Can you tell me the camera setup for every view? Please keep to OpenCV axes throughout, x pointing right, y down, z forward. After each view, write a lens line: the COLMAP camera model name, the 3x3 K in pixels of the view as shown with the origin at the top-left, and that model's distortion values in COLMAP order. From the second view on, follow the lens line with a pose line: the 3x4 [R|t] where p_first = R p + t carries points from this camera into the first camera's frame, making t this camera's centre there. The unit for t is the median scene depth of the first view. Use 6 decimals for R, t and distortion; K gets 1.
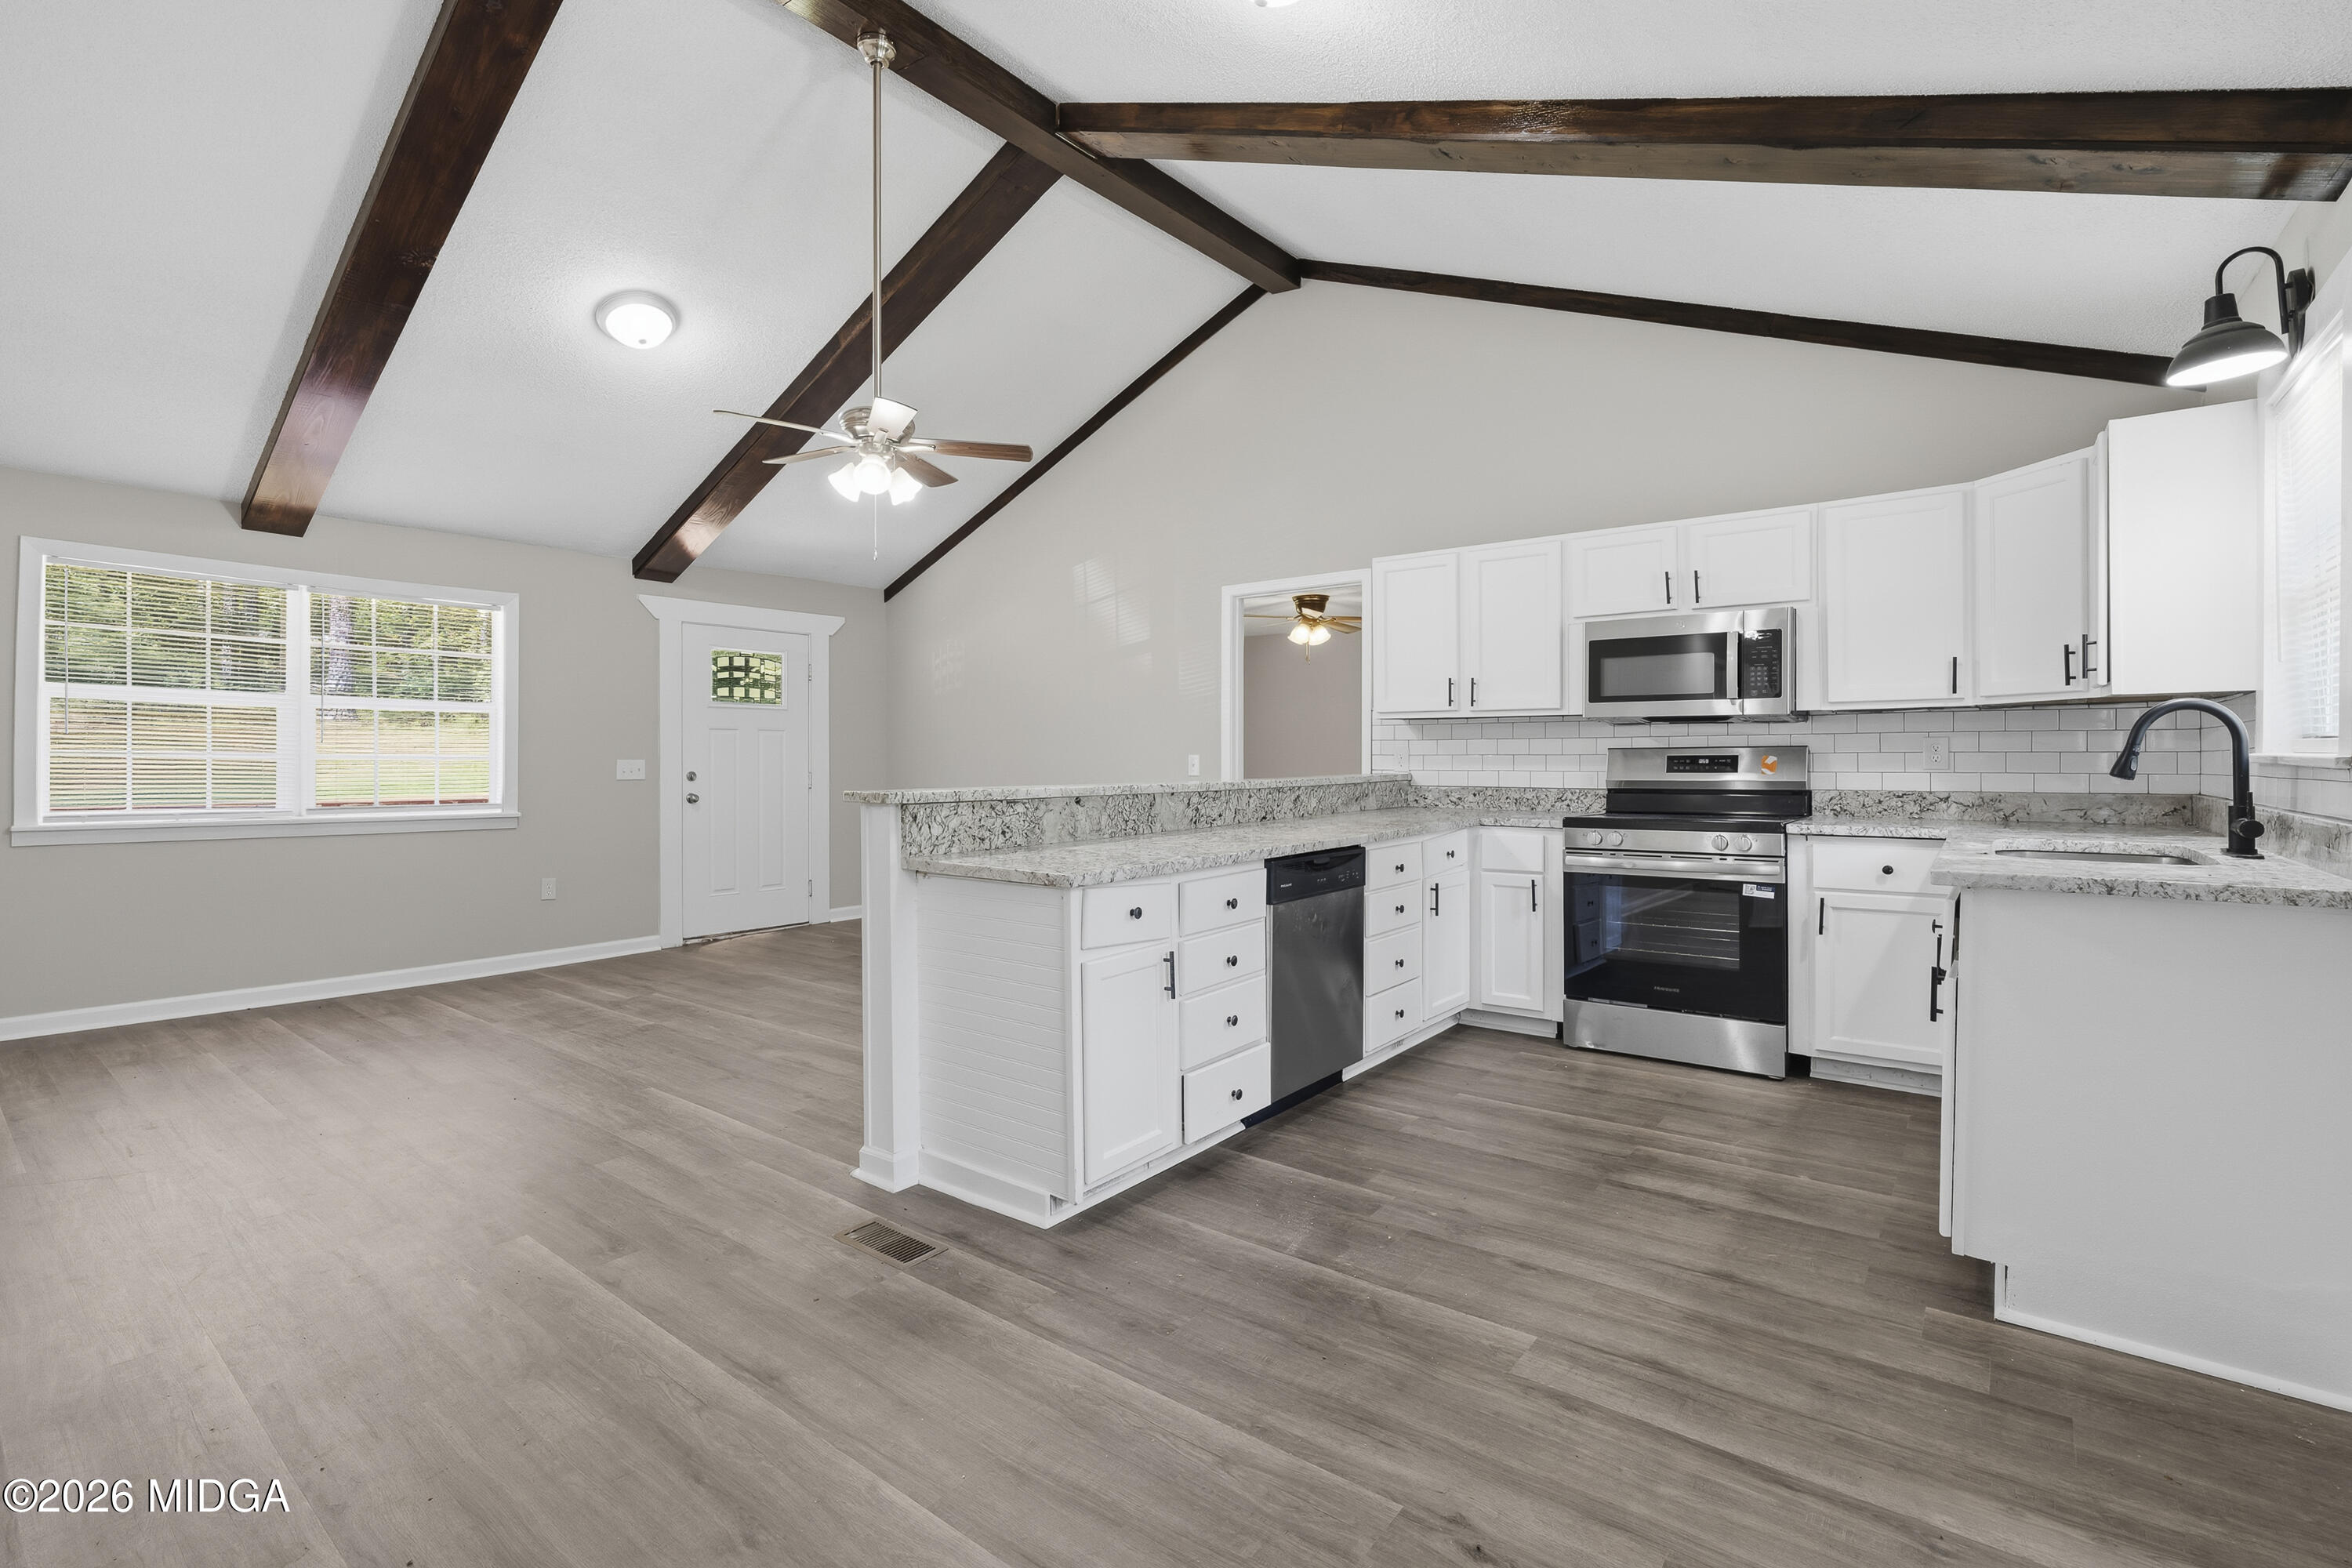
lens RADIAL K [[1065.6, 0, 1163.1], [0, 1065.6, 759.7], [0, 0, 1]] dist [-0.012925, 0.003497]
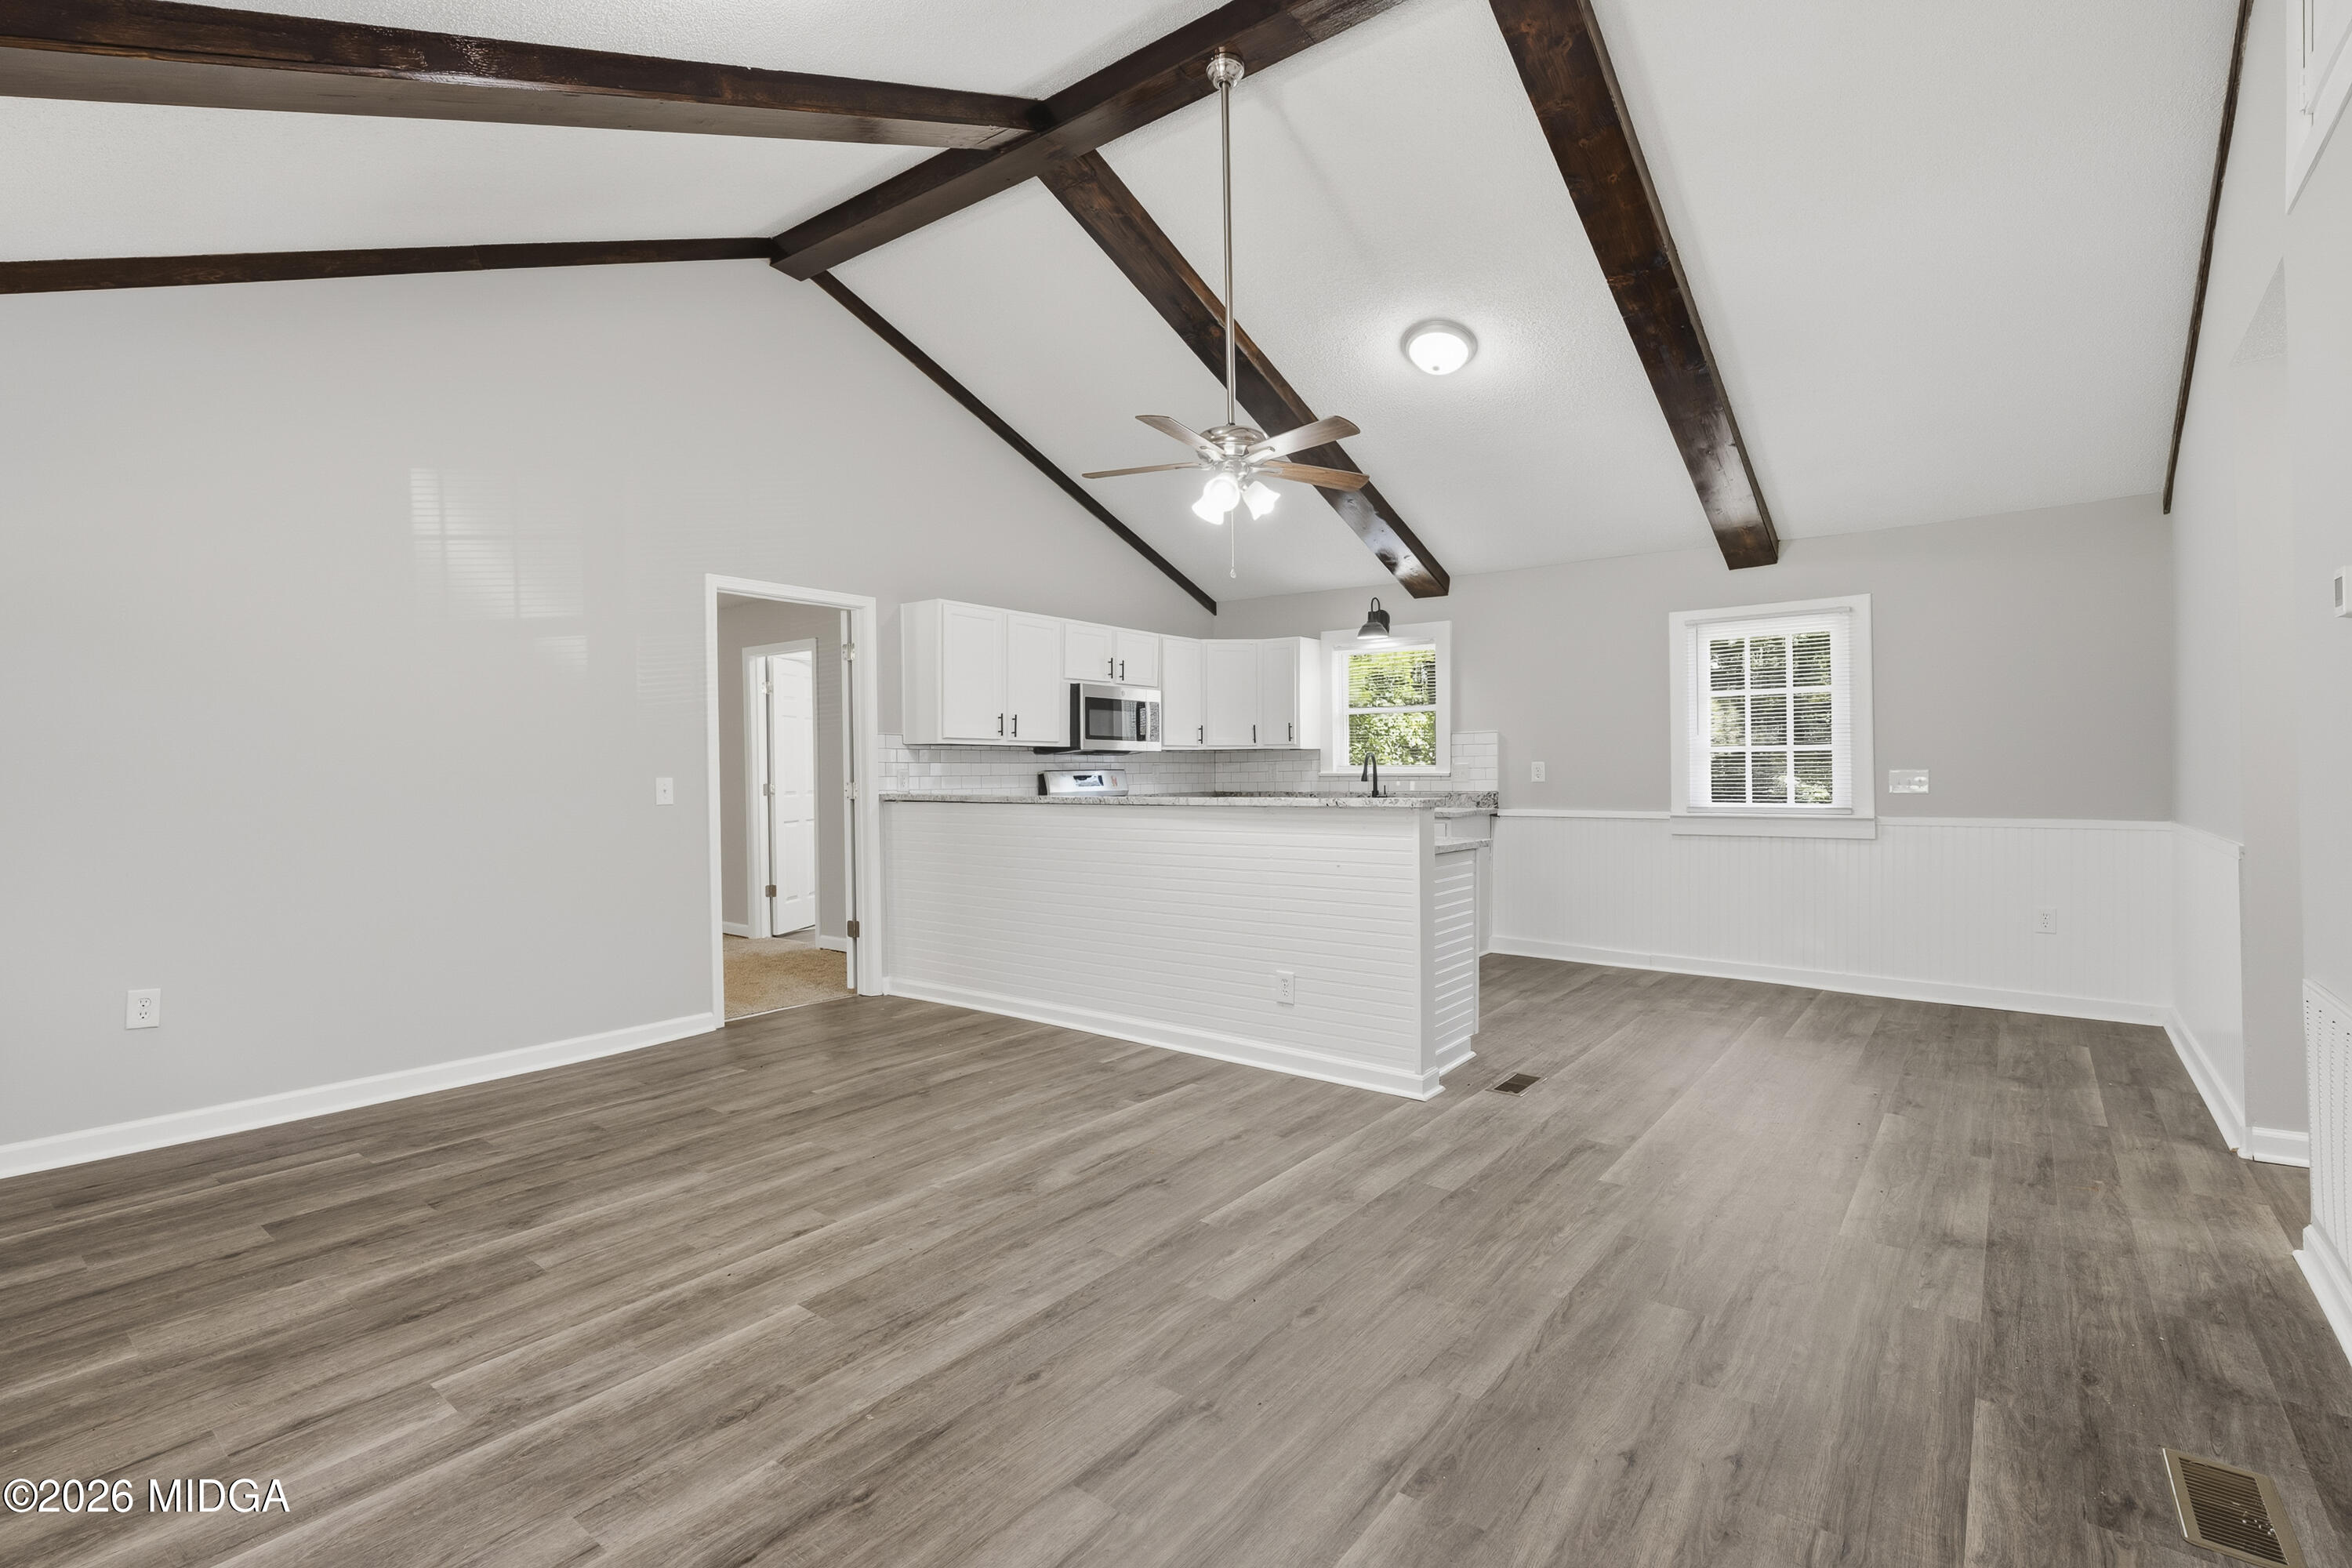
lens RADIAL K [[1065.6, 0, 1177.3], [0, 1065.6, 775.0], [0, 0, 1]] dist [-0.012925, 0.003497]
pose [[-0.007965, 0.000752, 0.999968, -1.163209], [0.012912, 0.999916, -0.000650, -0.001680], [-0.999885, 0.012907, -0.007974, 0.966861]]
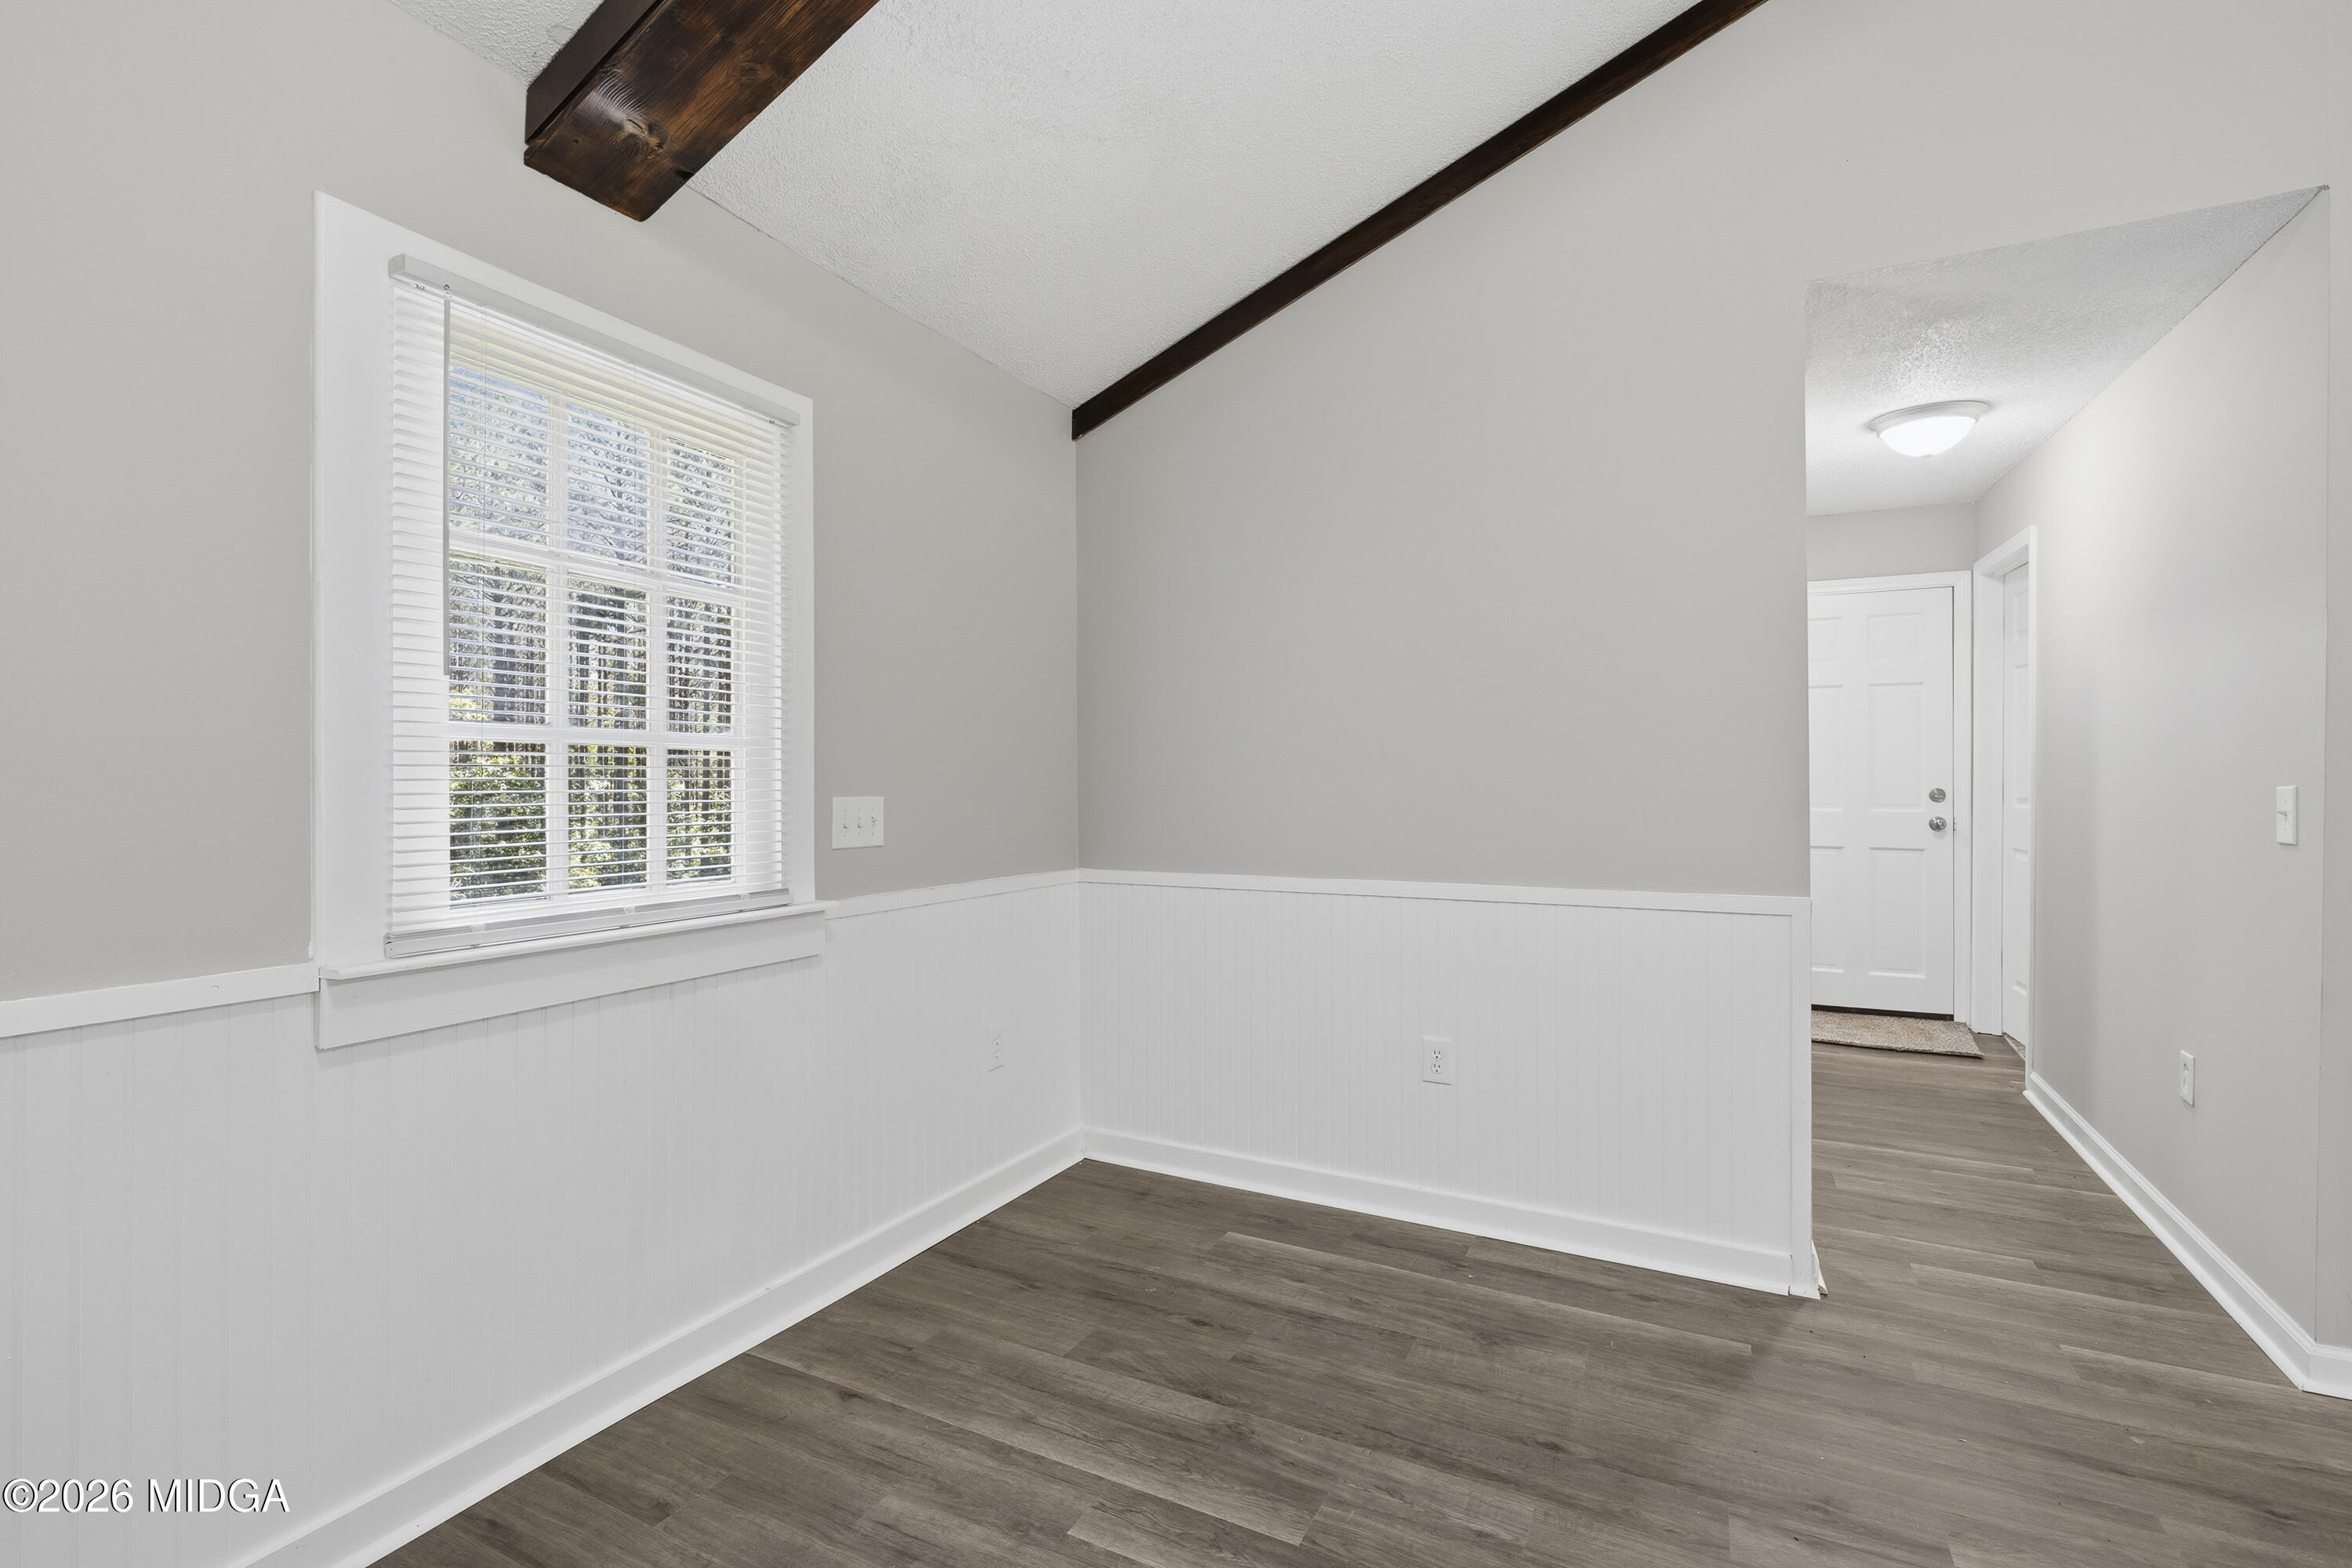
lens RADIAL K [[1065.6, 0, 1151.4], [0, 1065.6, 778.9], [0, 0, 1]] dist [-0.012925, 0.003497]
pose [[-0.980024, -0.000461, -0.198876, 0.135618], [-0.000762, 0.999999, 0.001437, -0.009236], [0.198875, 0.001560, -0.980024, 0.689861]]
